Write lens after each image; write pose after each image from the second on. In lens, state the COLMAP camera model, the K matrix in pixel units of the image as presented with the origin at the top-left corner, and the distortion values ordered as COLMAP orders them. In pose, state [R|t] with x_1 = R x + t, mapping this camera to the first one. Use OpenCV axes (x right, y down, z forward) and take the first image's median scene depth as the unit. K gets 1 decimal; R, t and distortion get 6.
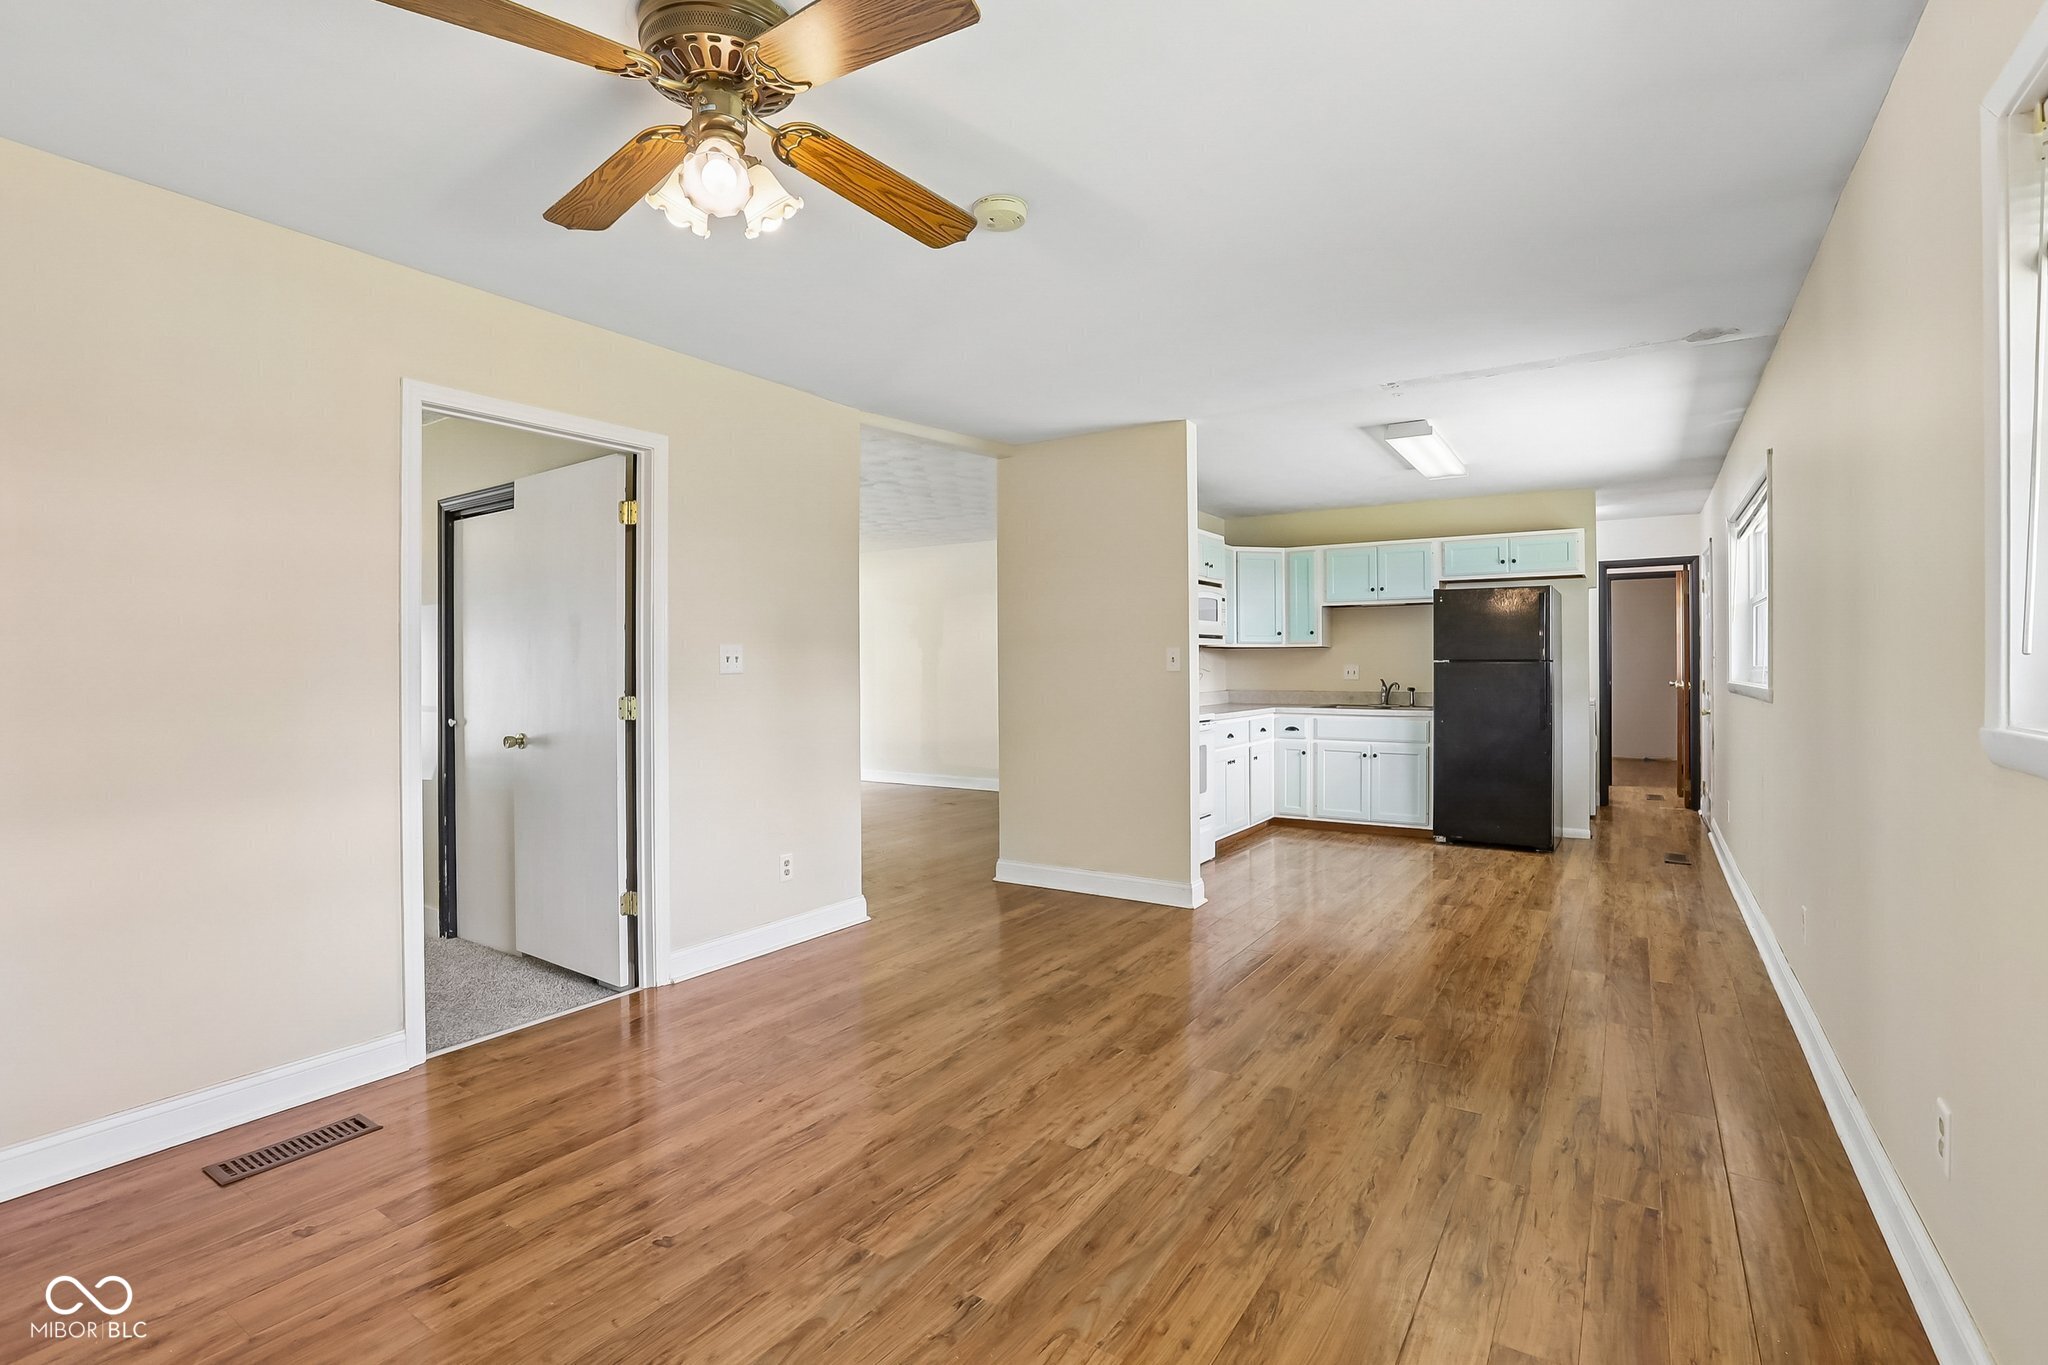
lens RADIAL K [[942.6, 0, 1039.9], [0, 942.6, 672.3], [0, 0, 1]] dist [-0.055075, 0.017731]
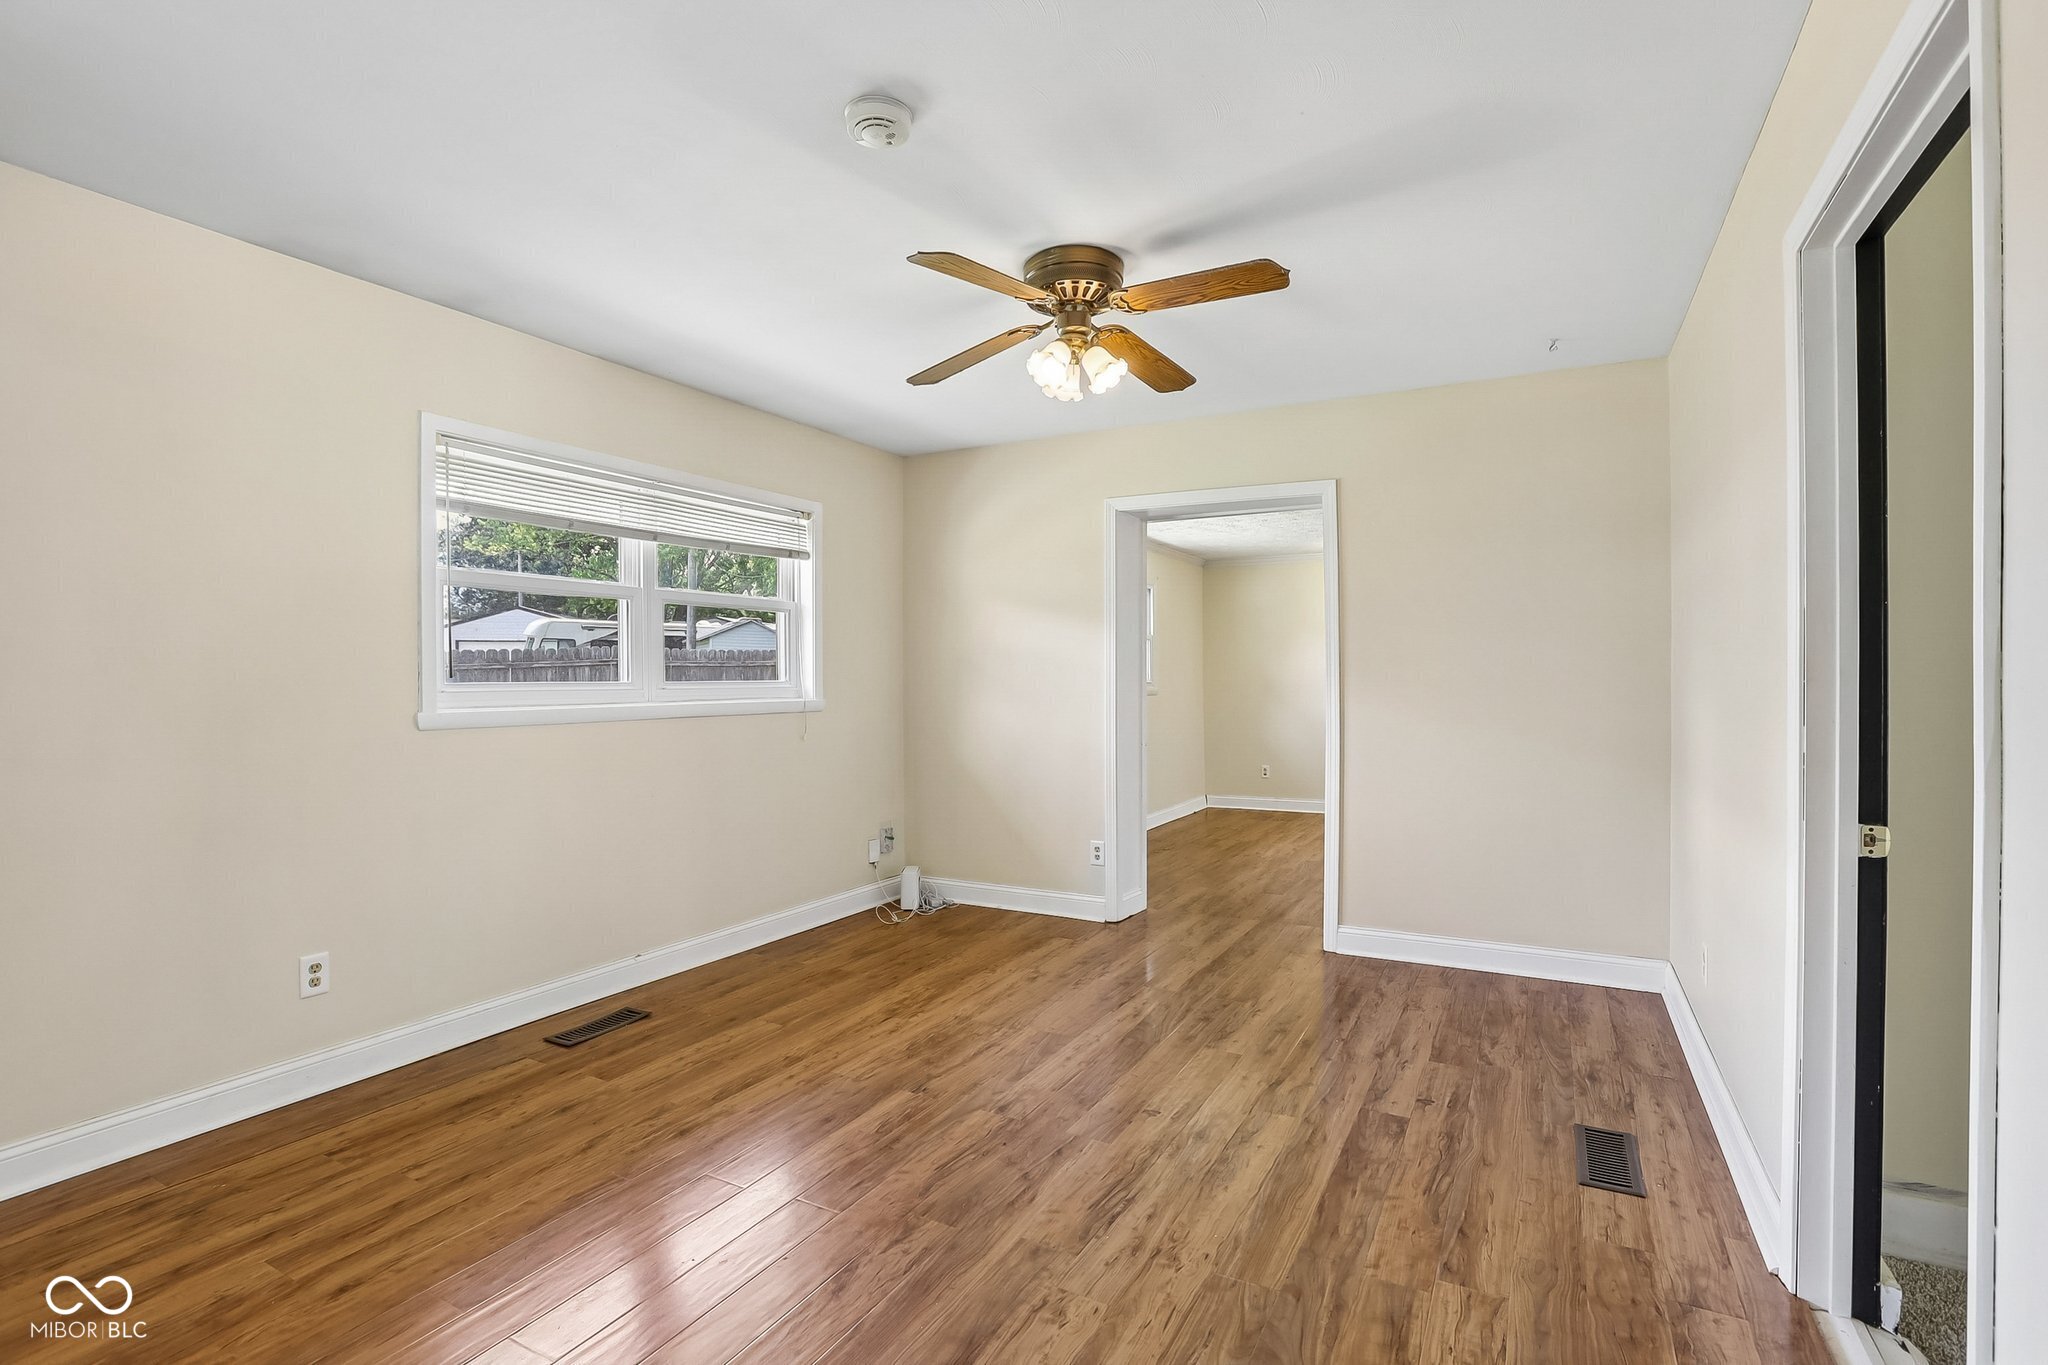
lens RADIAL K [[942.6, 0, 1037.4], [0, 942.6, 682.4], [0, 0, 1]] dist [-0.055075, 0.017731]
pose [[-0.997540, 0.006422, -0.069801, -0.128651], [0.005864, 0.999949, 0.008201, -0.010666], [0.069850, 0.007772, -0.997527, 1.938623]]
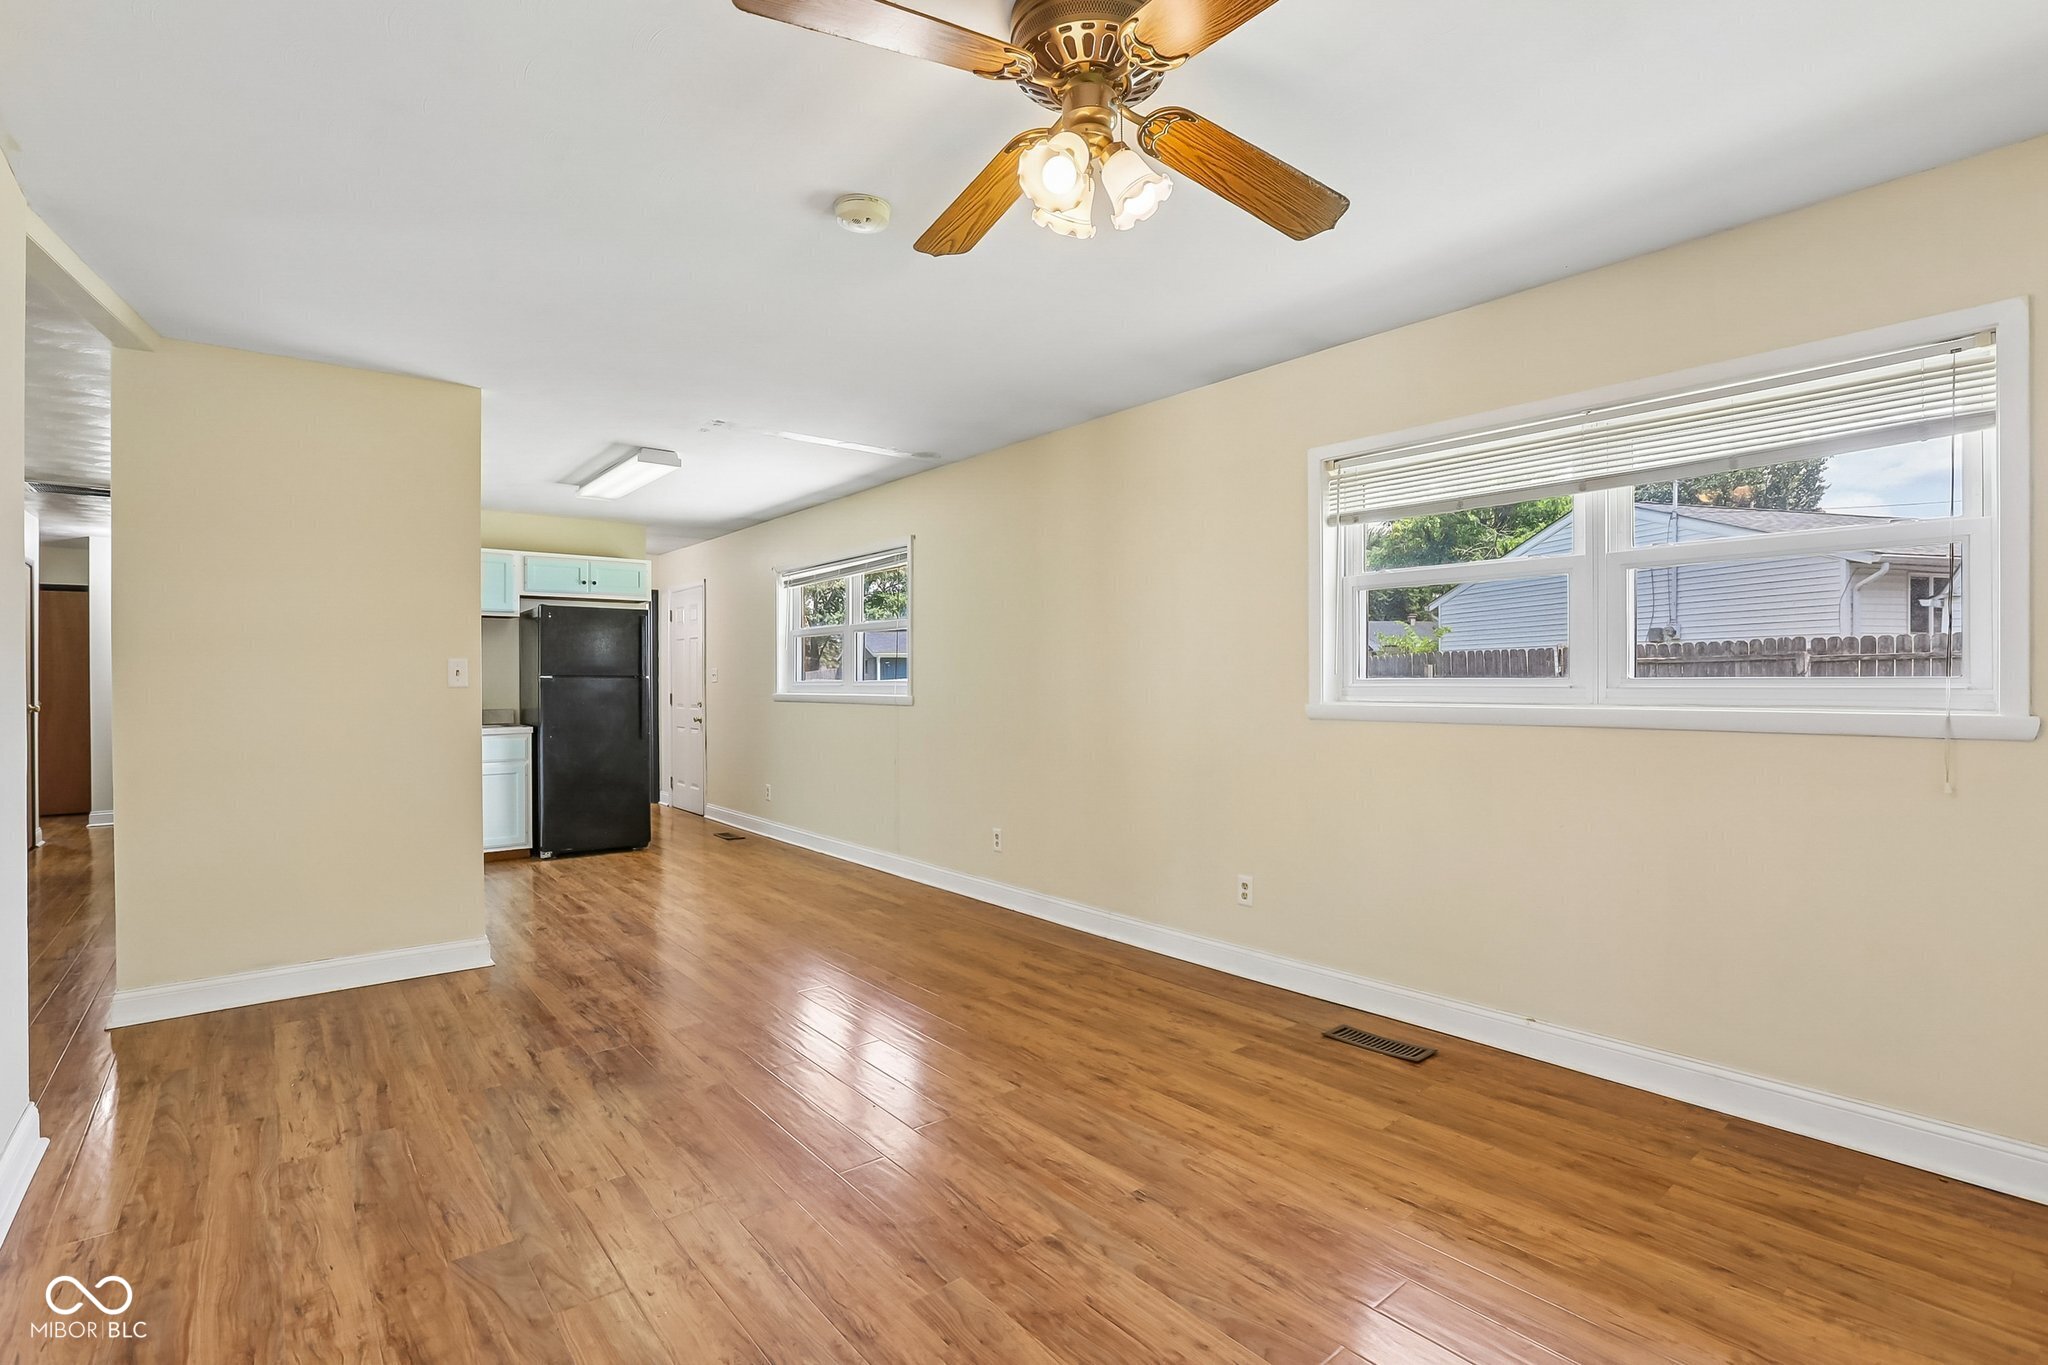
lens RADIAL K [[942.6, 0, 1018.7], [0, 942.6, 682.4], [0, 0, 1]] dist [-0.055075, 0.017731]
pose [[0.311526, 0.001366, 0.950237, -0.978813], [0.006696, 0.999971, -0.003633, 0.003592], [-0.950214, 0.007495, 0.311508, 0.574968]]
